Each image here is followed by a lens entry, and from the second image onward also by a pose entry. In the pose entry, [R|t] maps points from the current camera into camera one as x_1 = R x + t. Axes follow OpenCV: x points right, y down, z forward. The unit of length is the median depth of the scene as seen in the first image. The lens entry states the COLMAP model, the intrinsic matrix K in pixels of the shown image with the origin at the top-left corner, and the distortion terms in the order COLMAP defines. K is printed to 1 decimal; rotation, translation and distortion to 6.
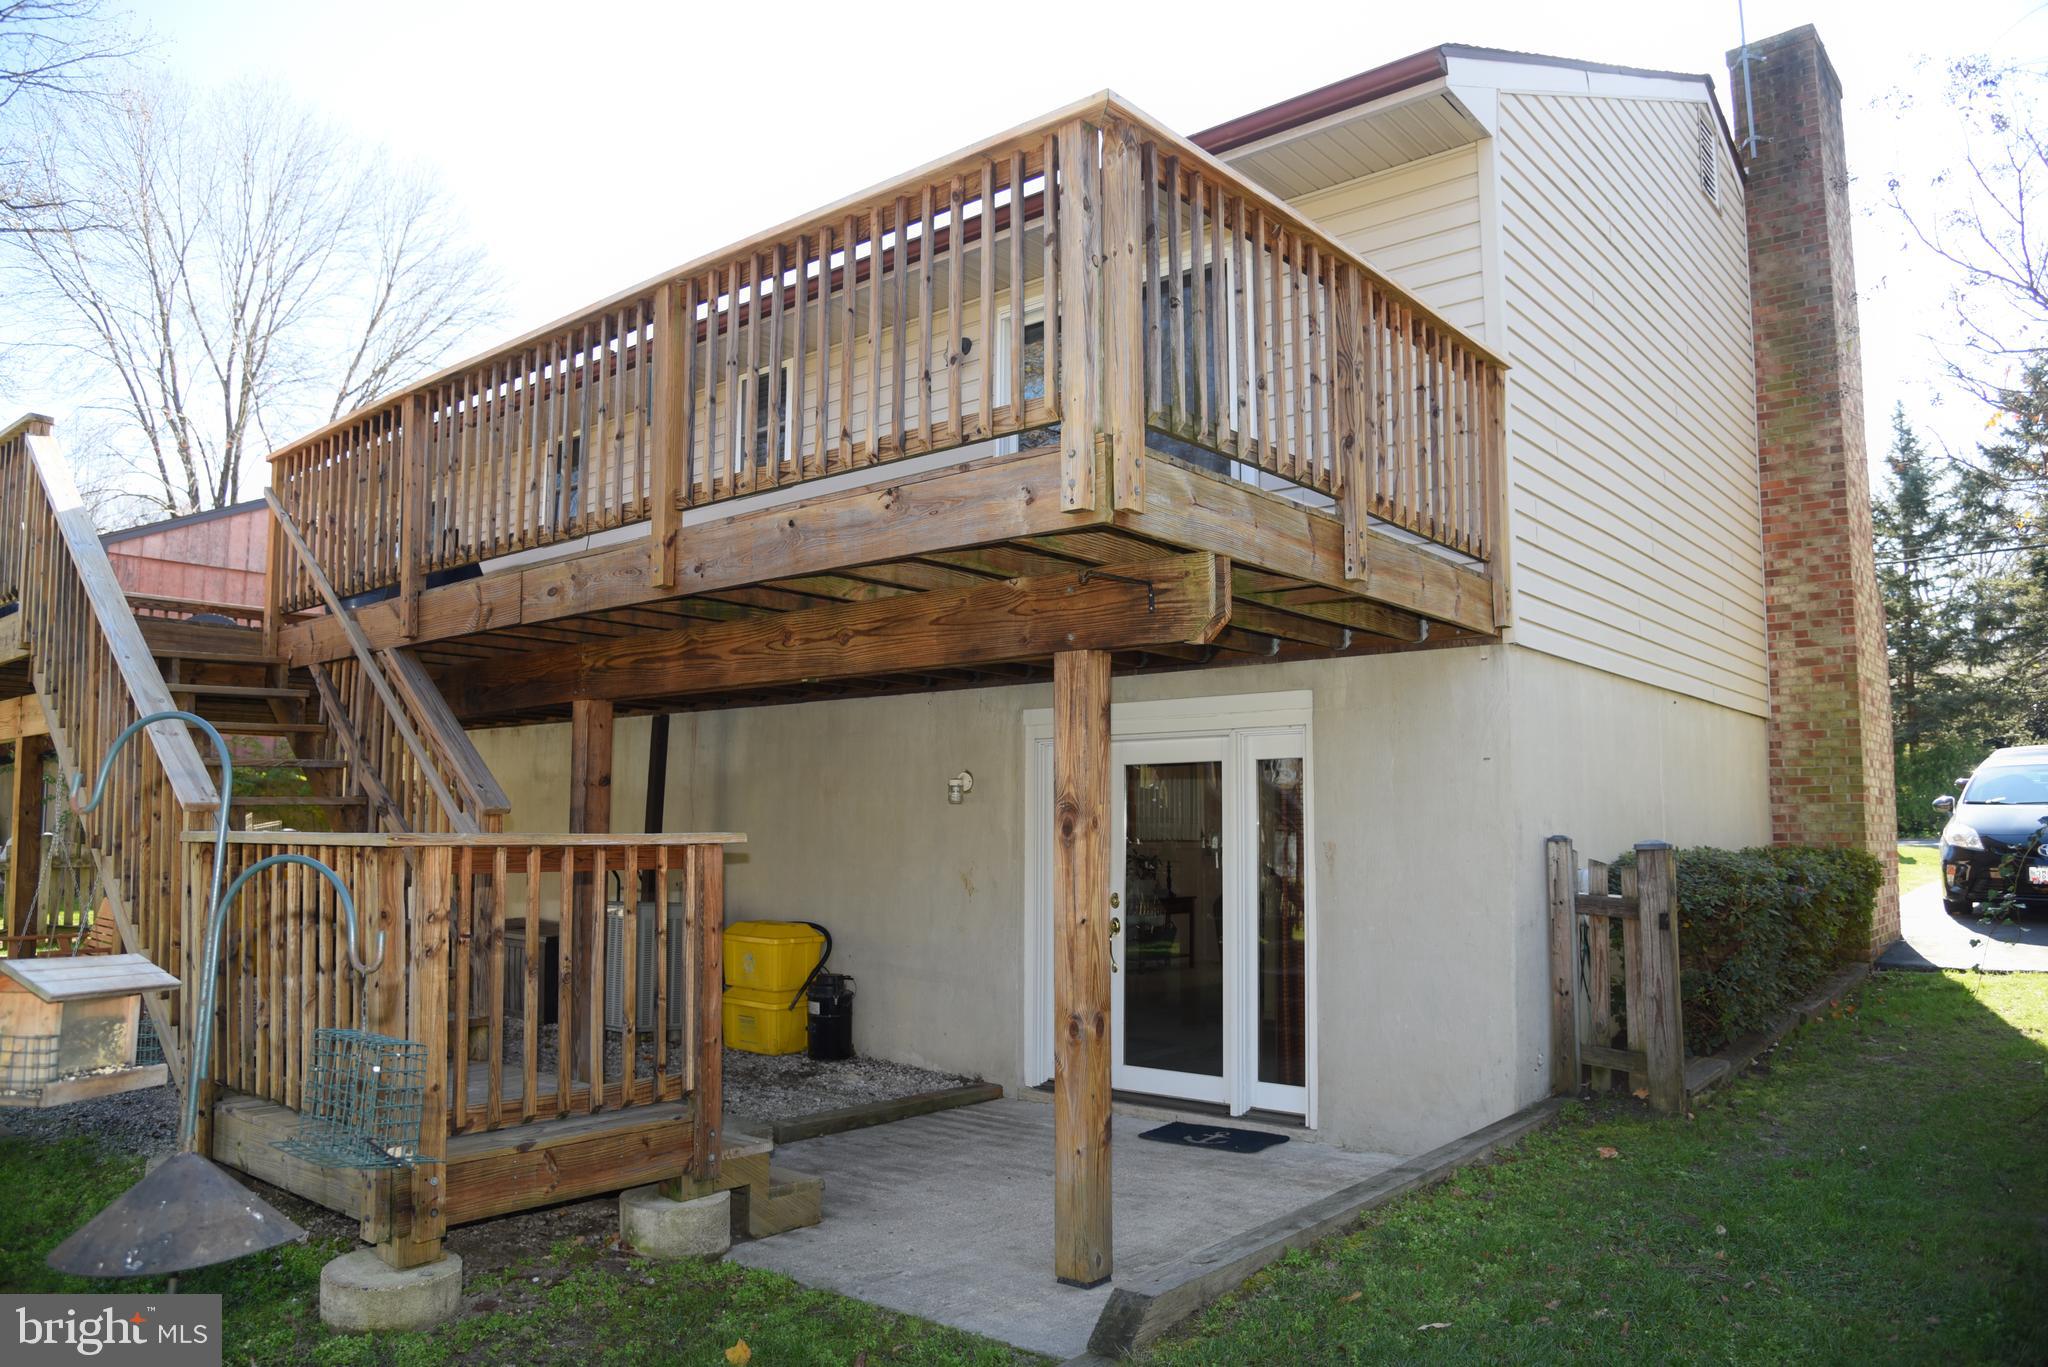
lens RADIAL K [[1388.5, 0, 1018.8], [0, 1388.5, 681.3], [0, 0, 1]] dist [-0.112123, 0.059654]
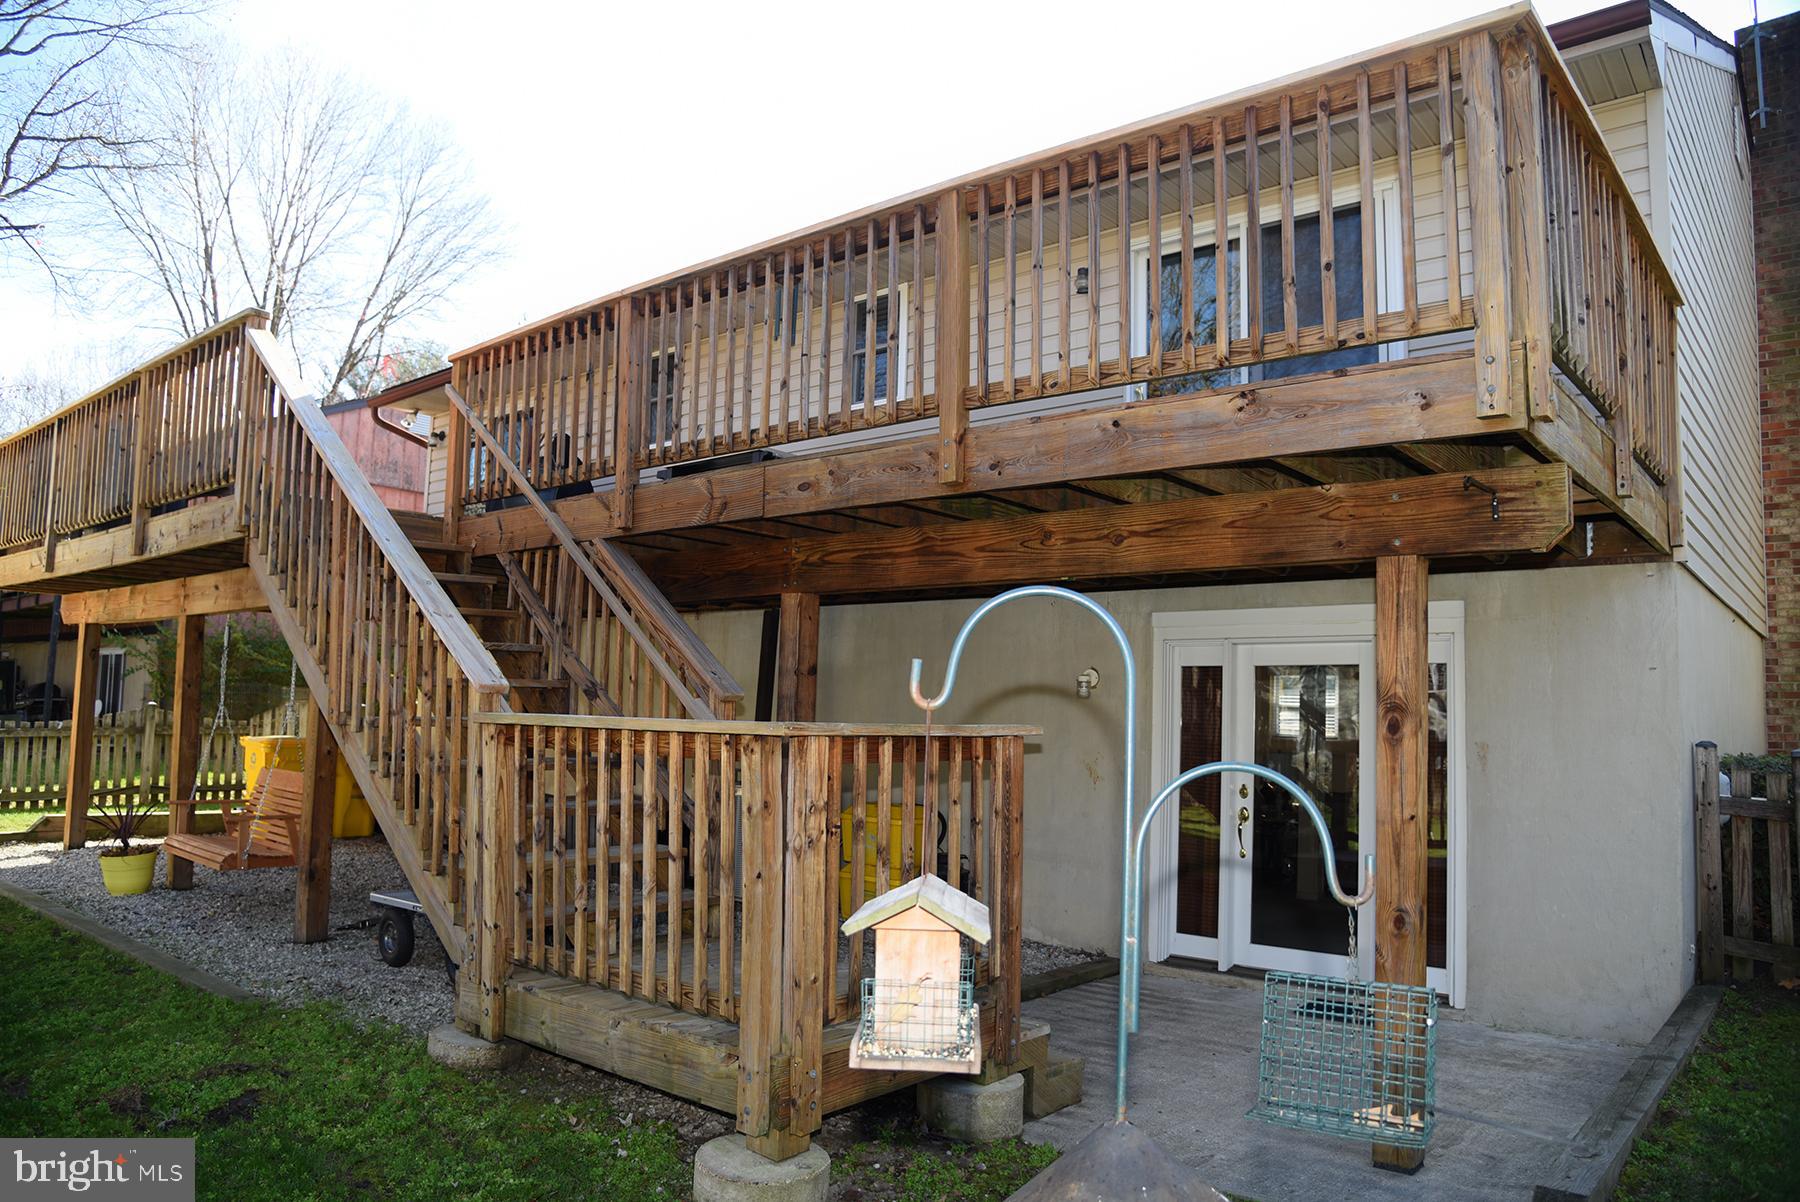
lens RADIAL K [[1220.4, 0, 951.3], [0, 1220.4, 598.8], [0, 0, 1]] dist [-0.112123, 0.059654]
pose [[0.999688, 0.024954, -0.000796, -0.218330], [-0.024946, 0.999650, 0.008845, 0.007821], [0.001016, -0.008823, 0.999961, 0.078462]]
